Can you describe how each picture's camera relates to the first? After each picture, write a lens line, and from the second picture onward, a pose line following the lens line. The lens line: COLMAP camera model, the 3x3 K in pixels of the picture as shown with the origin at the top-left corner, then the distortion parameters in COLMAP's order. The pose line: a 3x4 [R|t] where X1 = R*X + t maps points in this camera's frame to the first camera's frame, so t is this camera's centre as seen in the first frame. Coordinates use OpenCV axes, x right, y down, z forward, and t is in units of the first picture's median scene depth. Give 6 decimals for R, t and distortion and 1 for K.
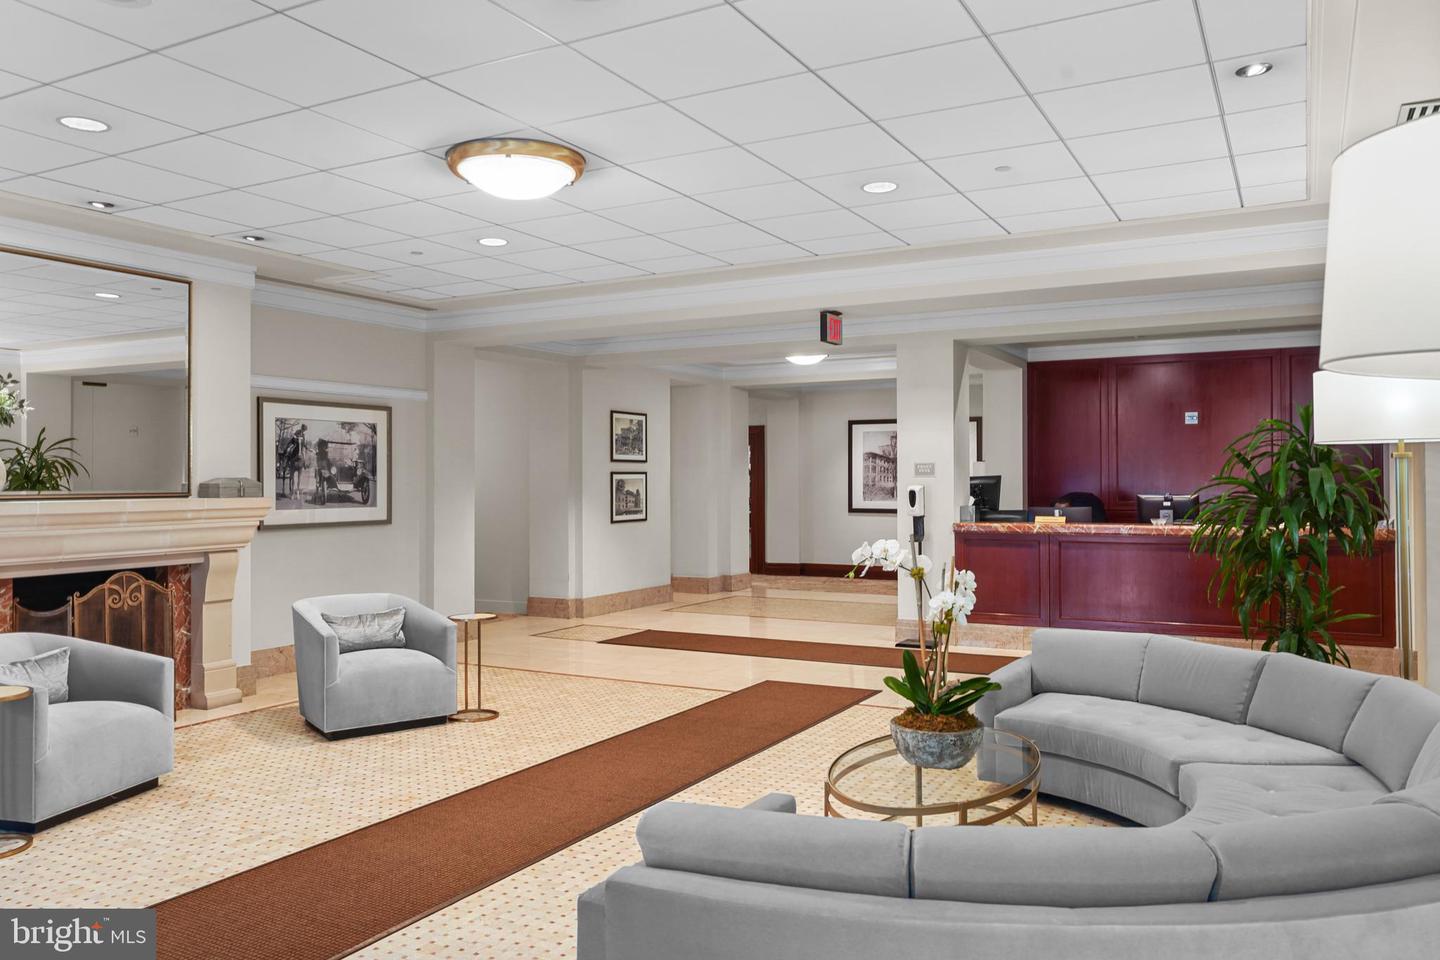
lens RADIAL K [[1087.1, 0, 722.4], [0, 1087.1, 479.8], [0, 0, 1]] dist [0.000518, 0.000147]
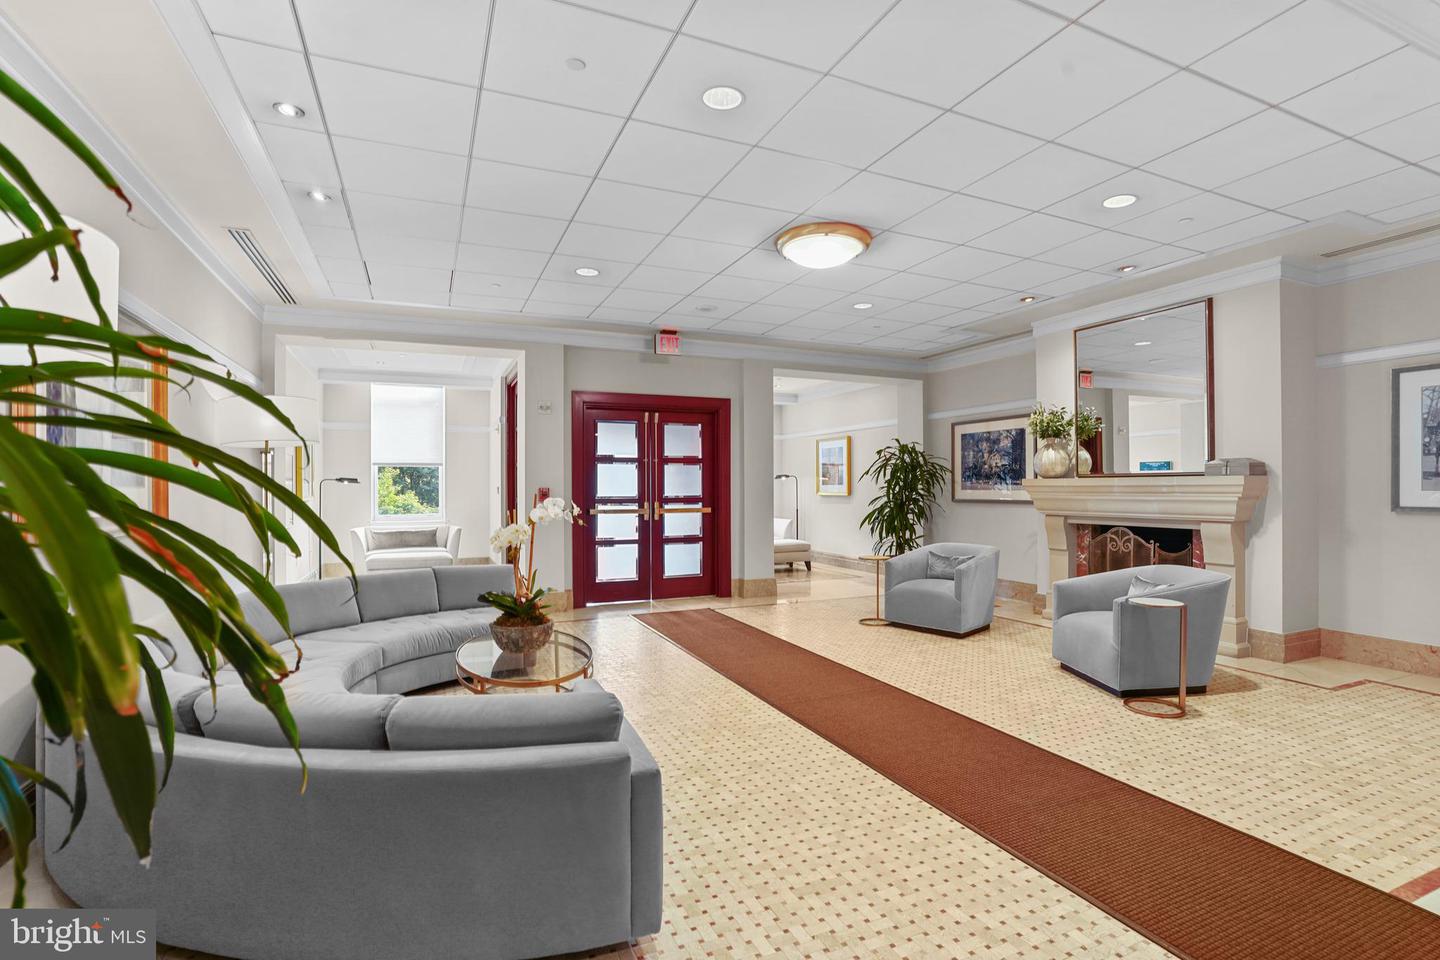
lens RADIAL K [[663.3, 0, 722.6], [0, 663.3, 480.3], [0, 0, 1]] dist [0.002449, -0.000459]
pose [[-0.603810, -0.001180, -0.797127, 0.473059], [0.006656, 0.999957, -0.006522, 0.024499], [0.797100, -0.009243, -0.603776, 1.114605]]
